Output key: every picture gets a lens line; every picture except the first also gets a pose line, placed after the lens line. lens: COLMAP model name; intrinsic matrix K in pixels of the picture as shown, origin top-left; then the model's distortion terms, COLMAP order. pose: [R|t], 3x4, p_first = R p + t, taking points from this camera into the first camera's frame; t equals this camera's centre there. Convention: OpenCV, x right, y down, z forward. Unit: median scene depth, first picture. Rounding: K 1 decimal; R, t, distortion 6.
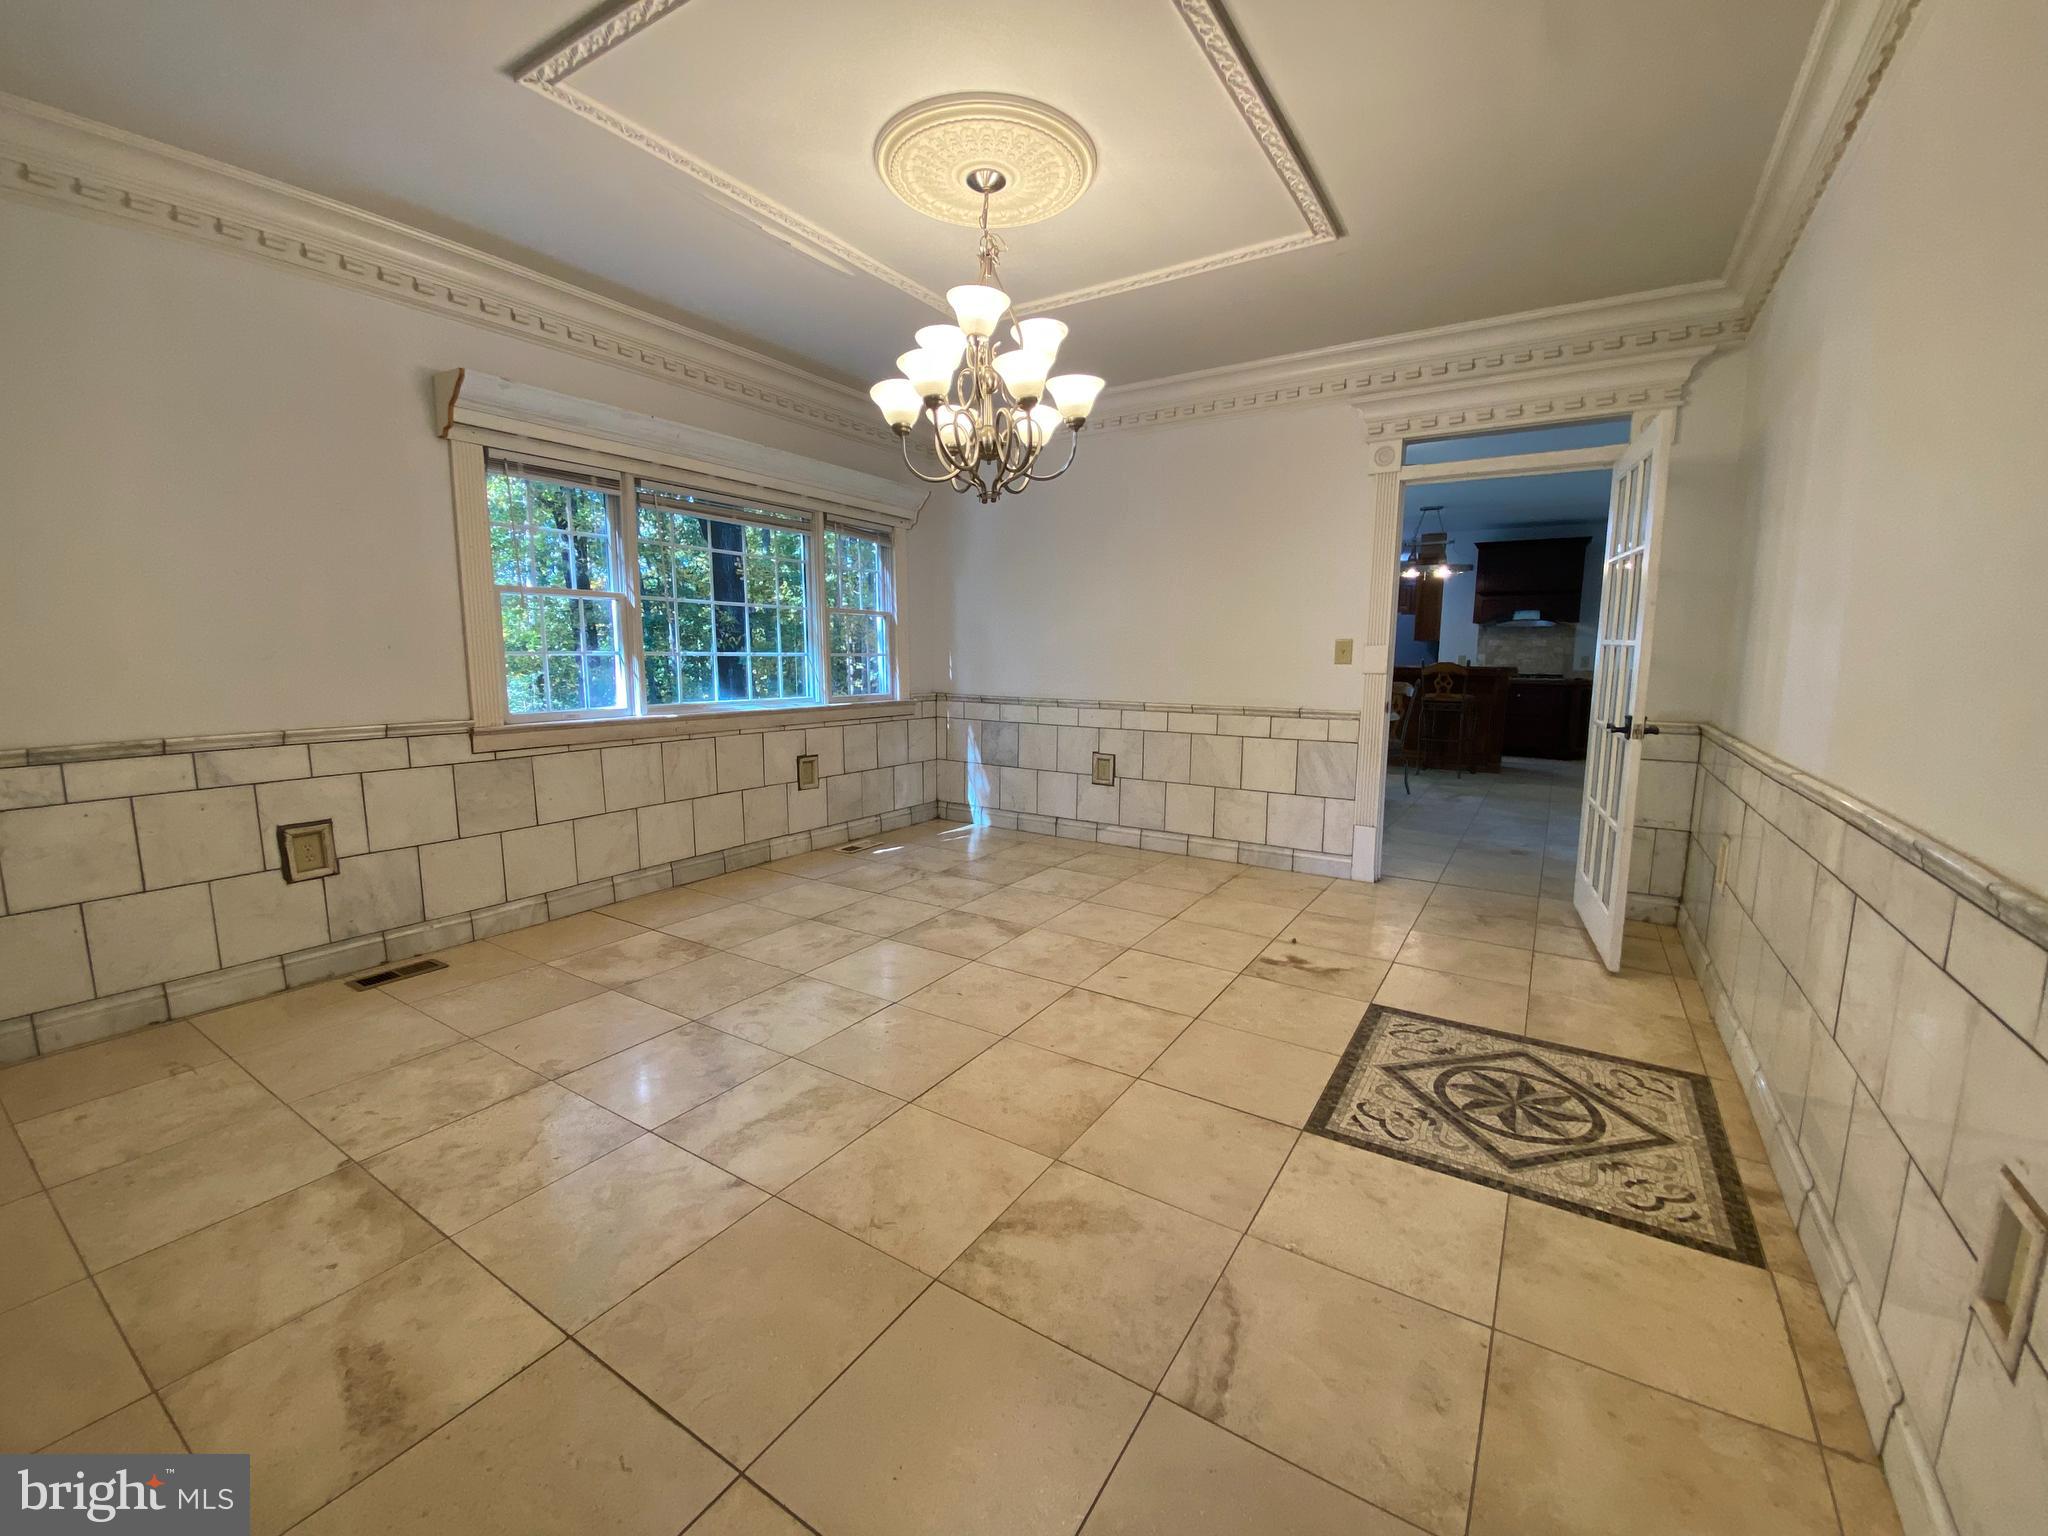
lens RADIAL K [[832.6, 0, 1025.3], [0, 832.6, 768.1], [0, 0, 1]] dist [0.033127, -0.023586]
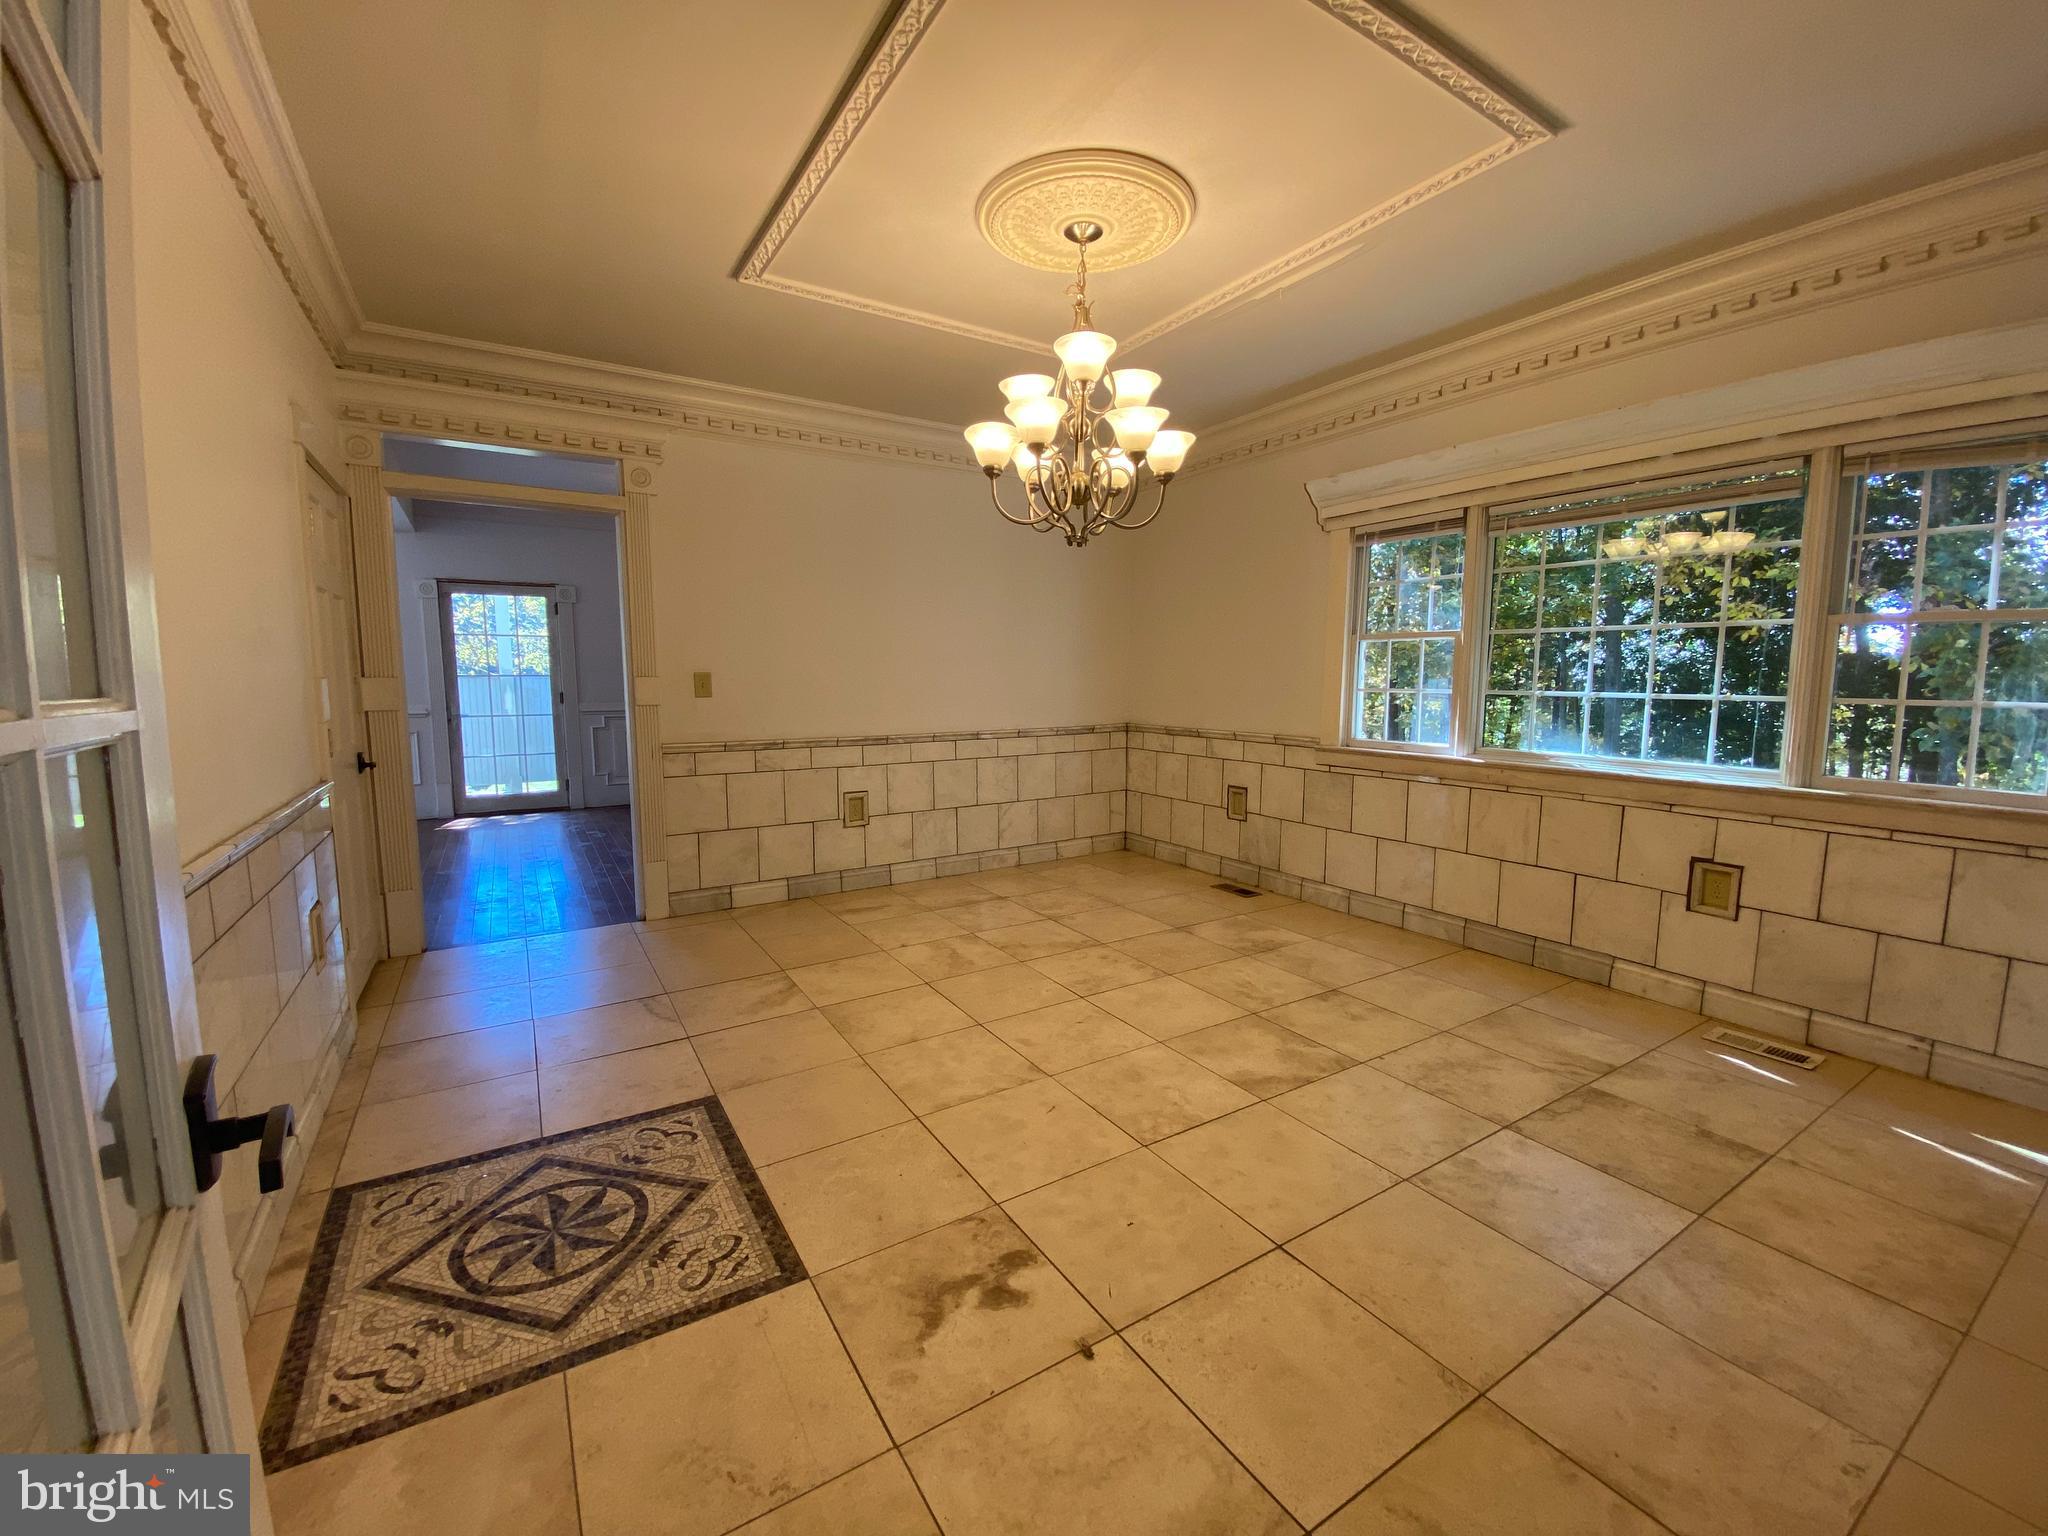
lens RADIAL K [[832.6, 0, 1025.3], [0, 832.6, 768.1], [0, 0, 1]] dist [0.033127, -0.023586]
pose [[-0.434291, 0.098913, -0.895325, 0.997163], [-0.129901, 0.976686, 0.170912, -0.240865], [0.891357, 0.190529, -0.411317, 1.540708]]
